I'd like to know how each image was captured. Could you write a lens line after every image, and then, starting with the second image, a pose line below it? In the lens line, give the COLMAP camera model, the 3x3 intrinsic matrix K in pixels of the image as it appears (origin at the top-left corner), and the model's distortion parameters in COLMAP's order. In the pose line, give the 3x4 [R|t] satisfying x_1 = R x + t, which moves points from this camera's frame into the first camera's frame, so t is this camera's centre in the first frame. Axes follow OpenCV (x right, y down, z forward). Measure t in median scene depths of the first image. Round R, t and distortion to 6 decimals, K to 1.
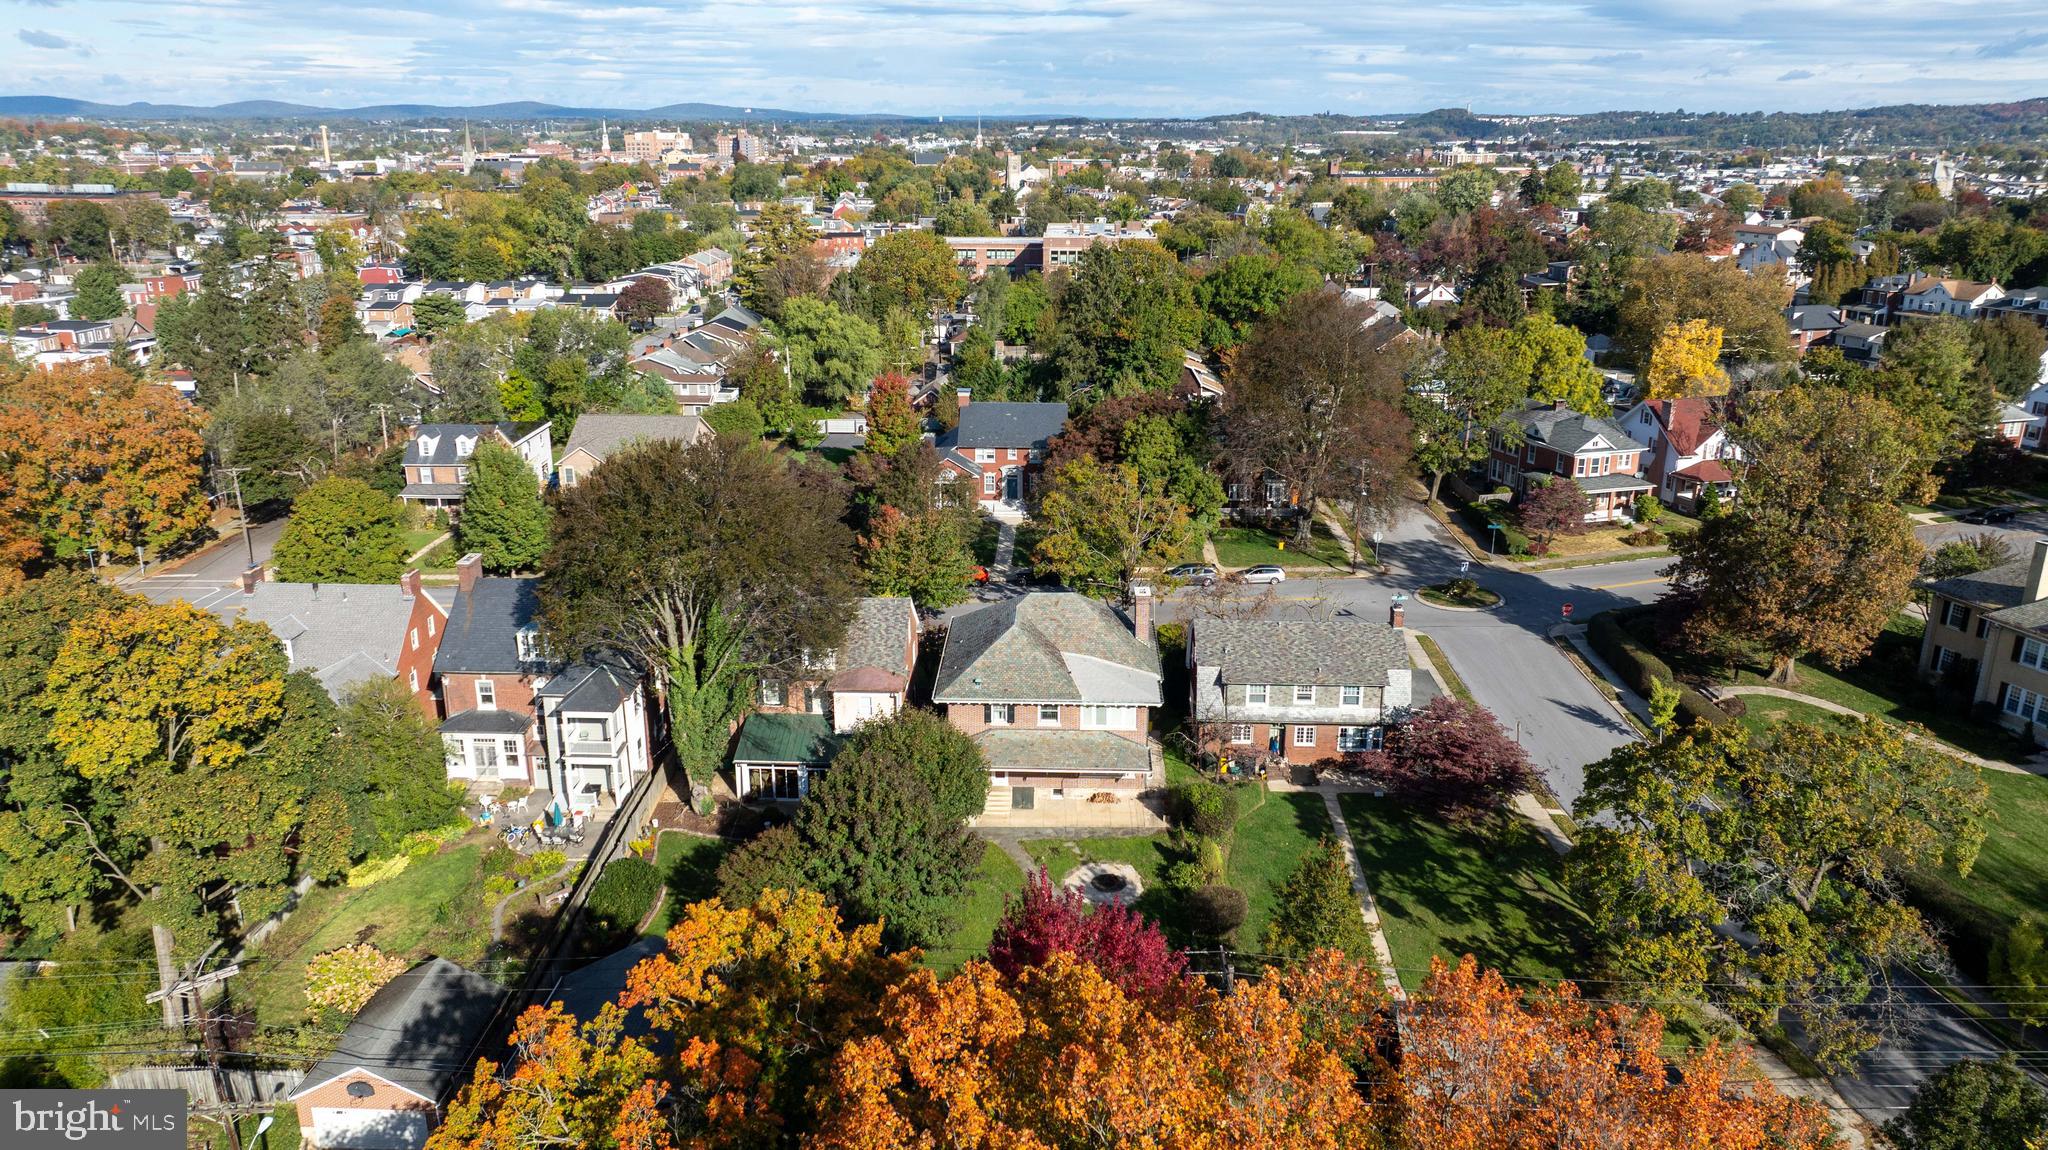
lens RADIAL K [[1439.9, 0, 1019.9], [0, 1439.9, 575.3], [0, 0, 1]] dist [-0.025131, 0.005221]
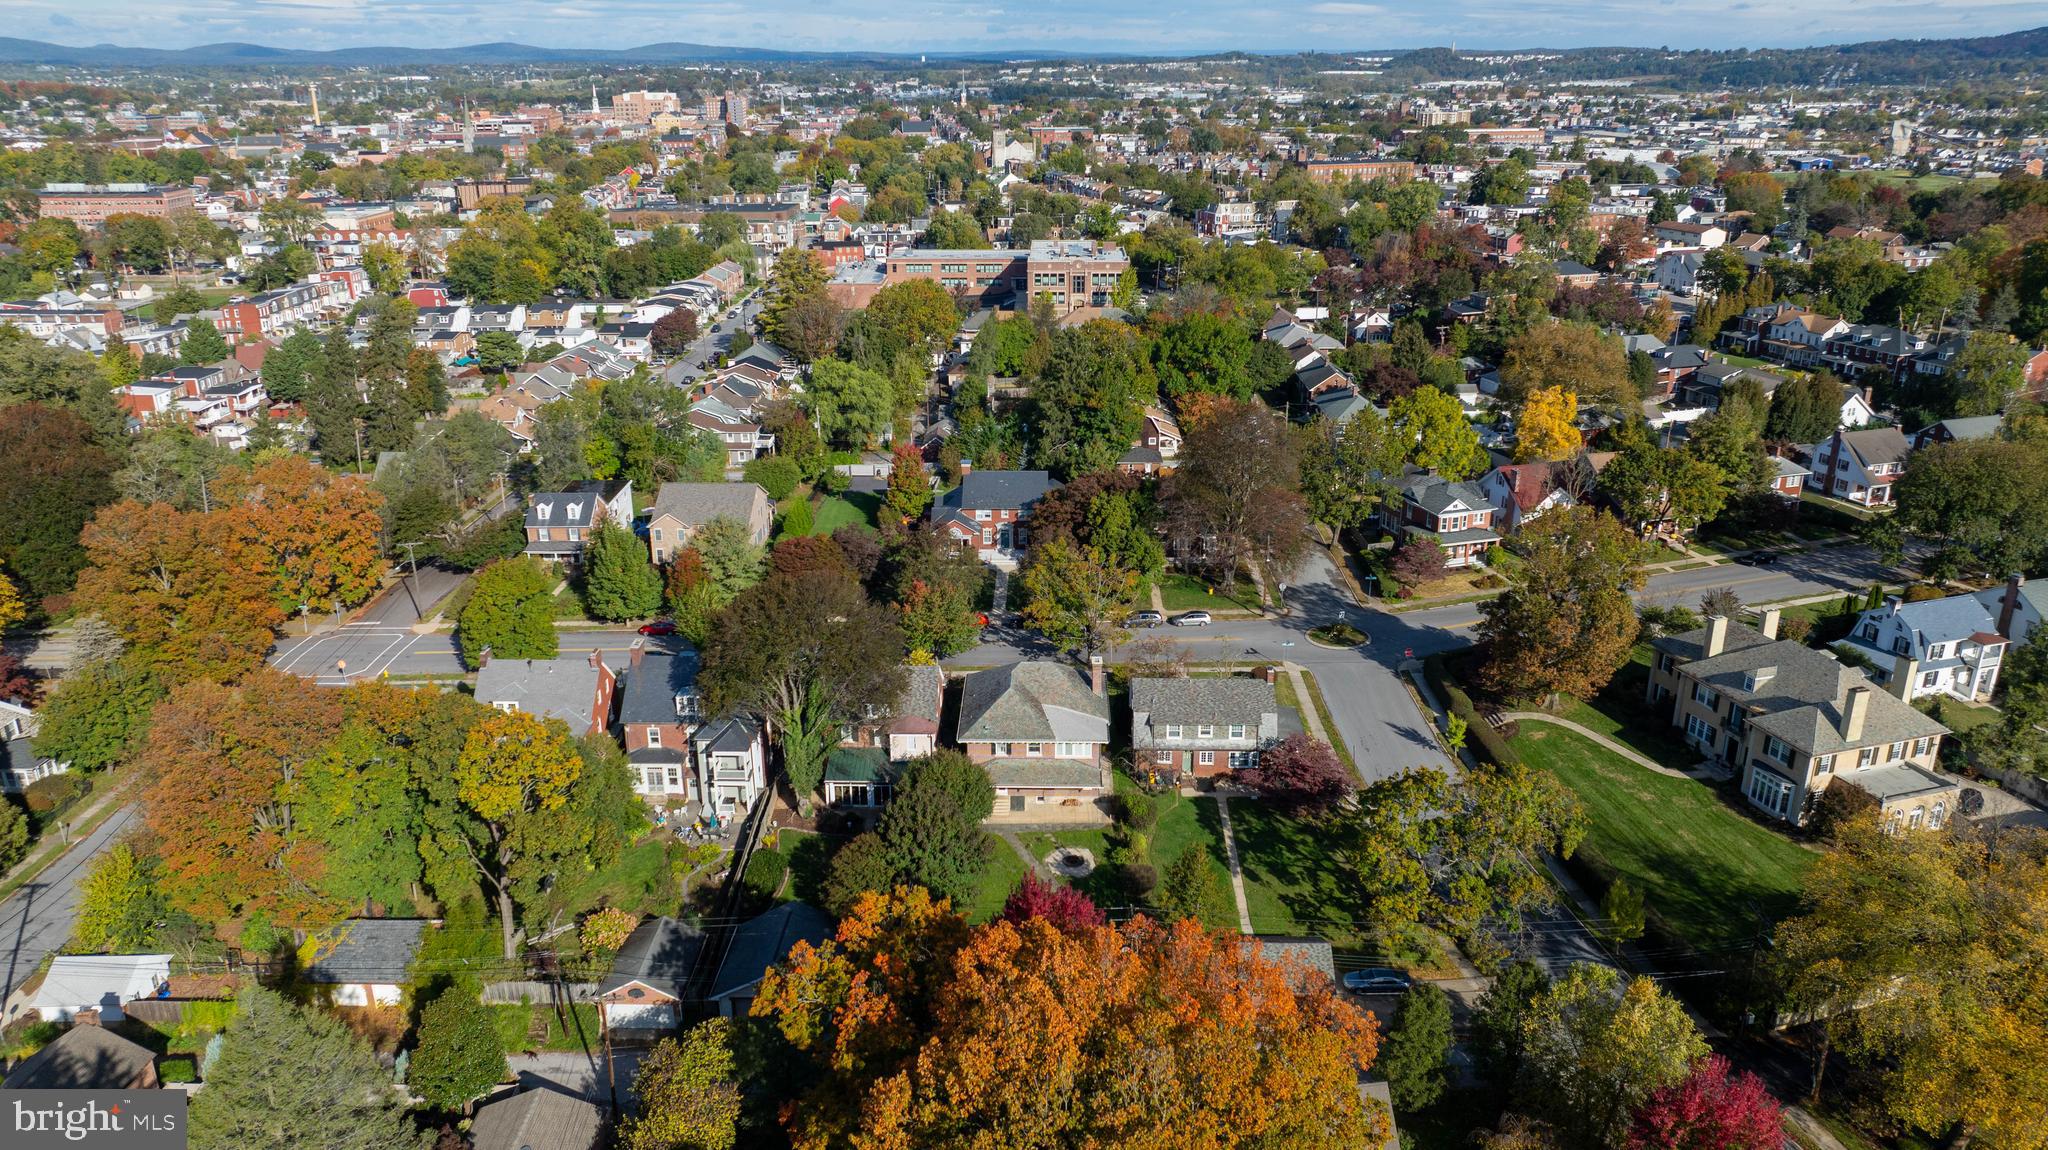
lens RADIAL K [[1439.9, 0, 1017.9], [0, 1439.9, 572.3], [0, 0, 1]] dist [-0.025131, 0.005221]
pose [[0.999917, -0.011286, 0.006292, -0.002413], [0.011034, 0.999189, 0.038735, -0.086783], [-0.006724, -0.038662, 0.999230, -0.296257]]
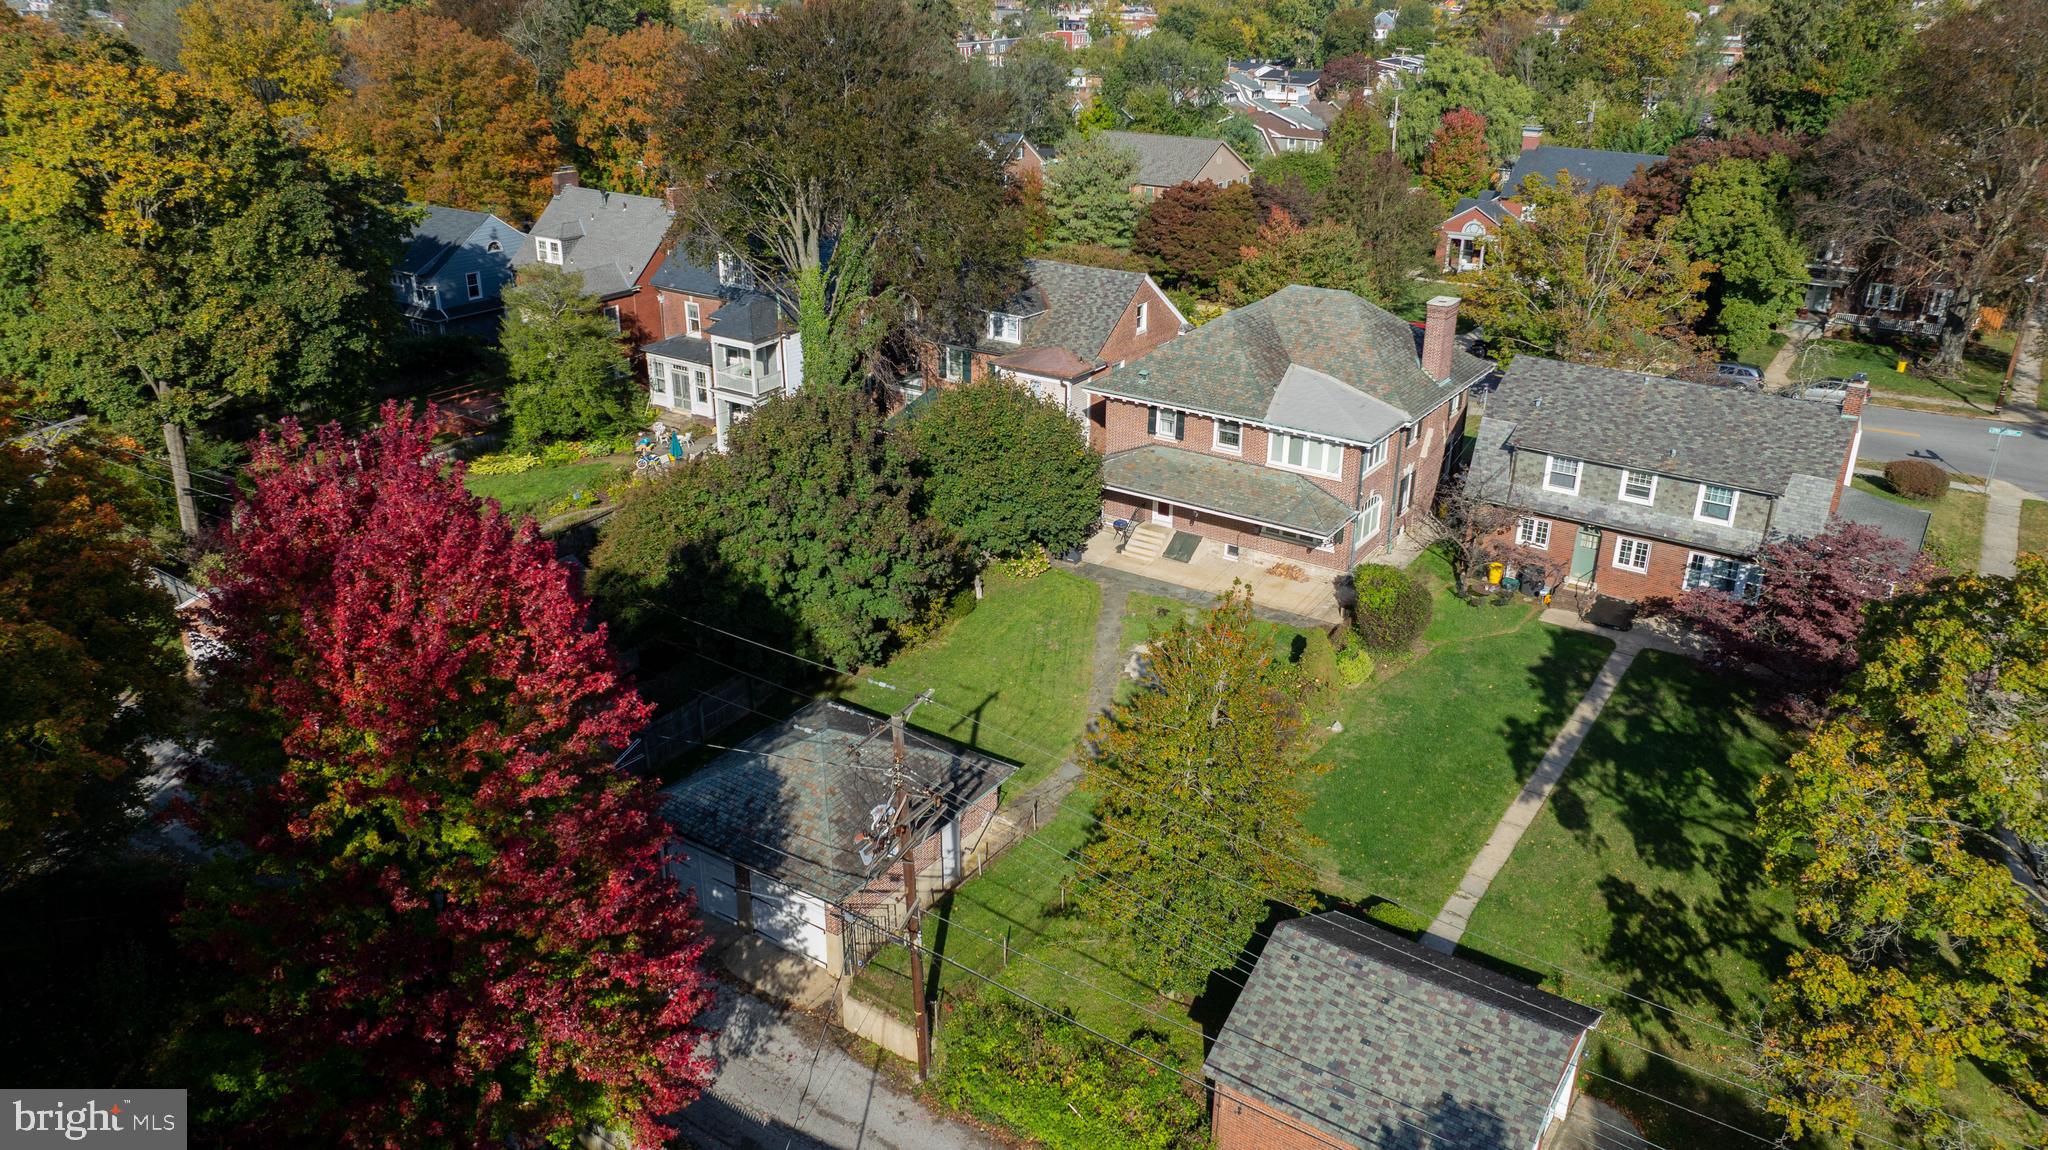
lens RADIAL K [[1439.9, 0, 1013.2], [0, 1439.9, 572.2], [0, 0, 1]] dist [-0.025131, 0.005221]
pose [[0.839447, 0.217250, -0.498128, 0.176886], [-0.168809, 0.975515, 0.140977, 0.047282], [0.516558, -0.034254, 0.855567, 0.197809]]
